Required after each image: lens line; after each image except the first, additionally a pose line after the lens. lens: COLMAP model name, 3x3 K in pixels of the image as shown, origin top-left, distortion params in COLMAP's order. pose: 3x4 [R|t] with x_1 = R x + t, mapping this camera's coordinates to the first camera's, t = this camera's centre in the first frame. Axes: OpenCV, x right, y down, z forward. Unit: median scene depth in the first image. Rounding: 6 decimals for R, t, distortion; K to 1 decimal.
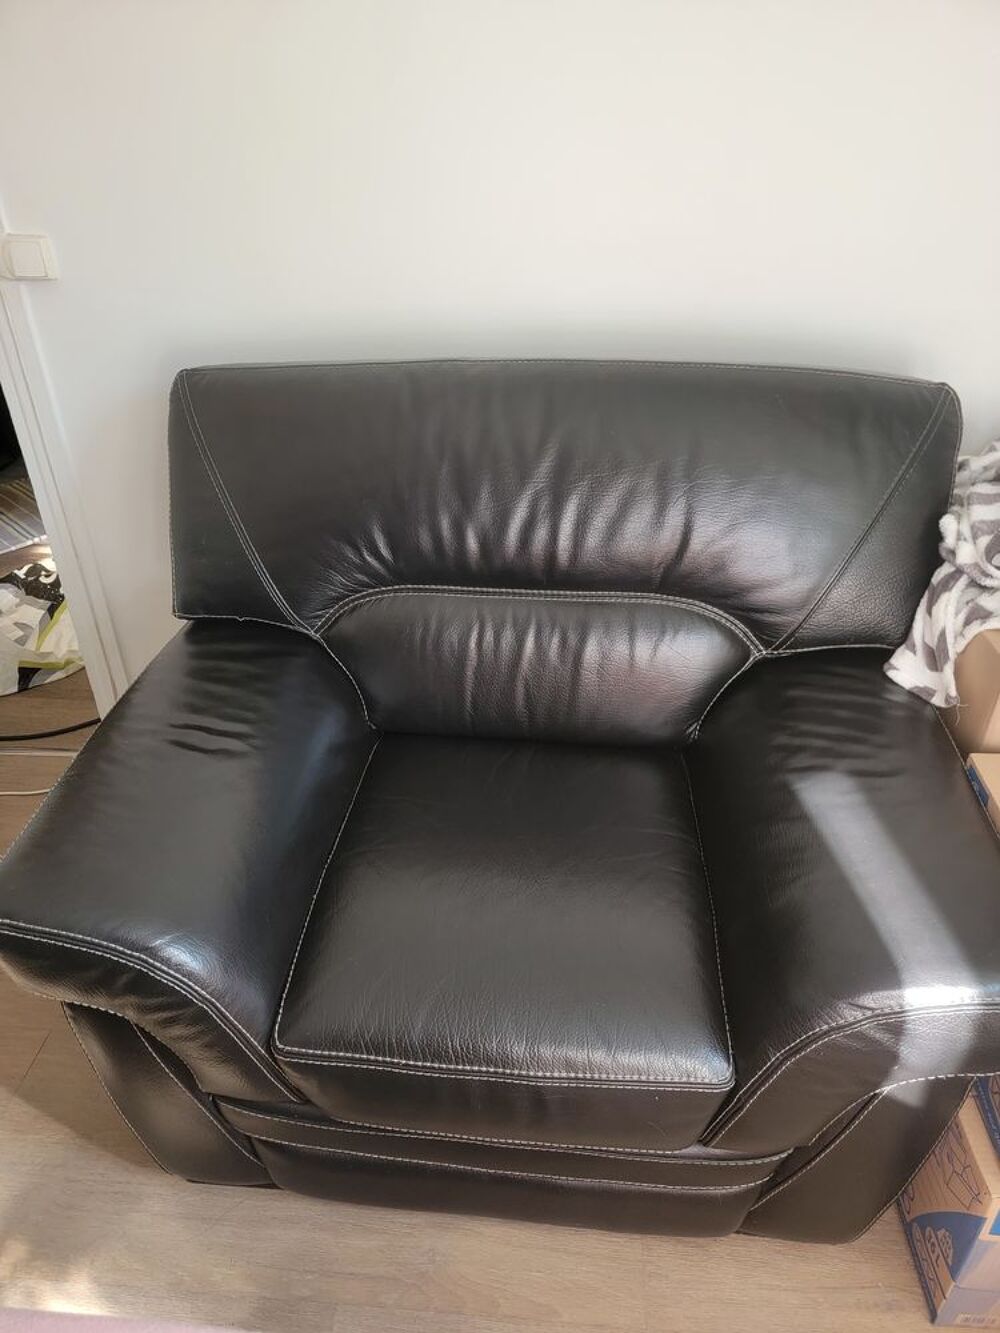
lens RADIAL K [[927.6, 0, 489.8], [0, 927.6, 685.3], [0, 0, 1]] dist [0.073024, -0.065458]
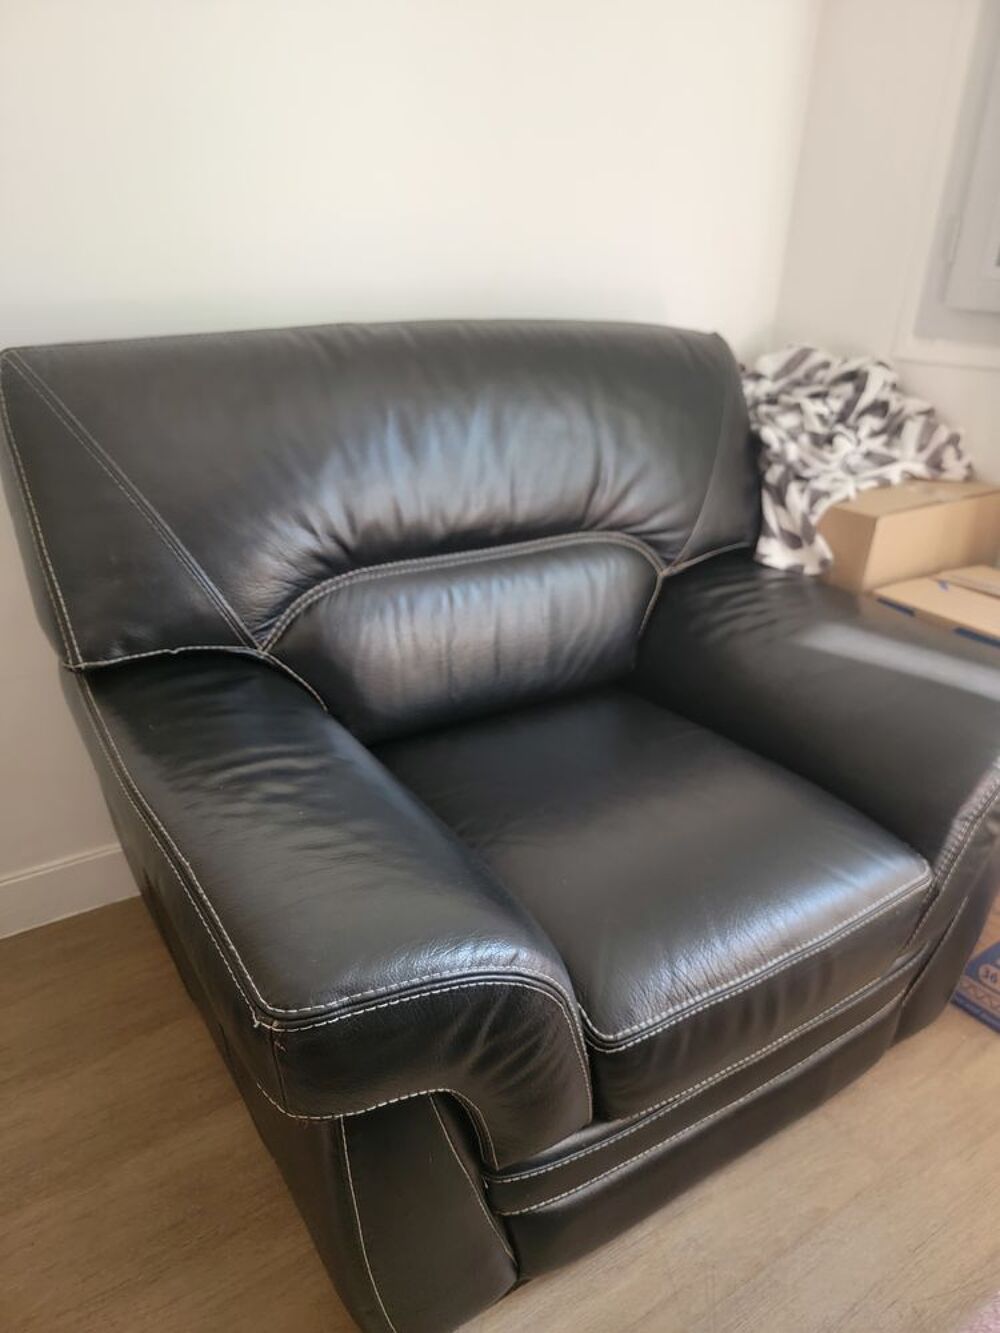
lens RADIAL K [[927.6, 0, 489.8], [0, 927.6, 685.3], [0, 0, 1]] dist [0.073024, -0.065458]
pose [[0.774532, -0.234938, 0.587285, -0.572777], [0.304087, 0.952434, -0.020027, 0.054870], [-0.554645, 0.194097, 0.809132, 0.259236]]
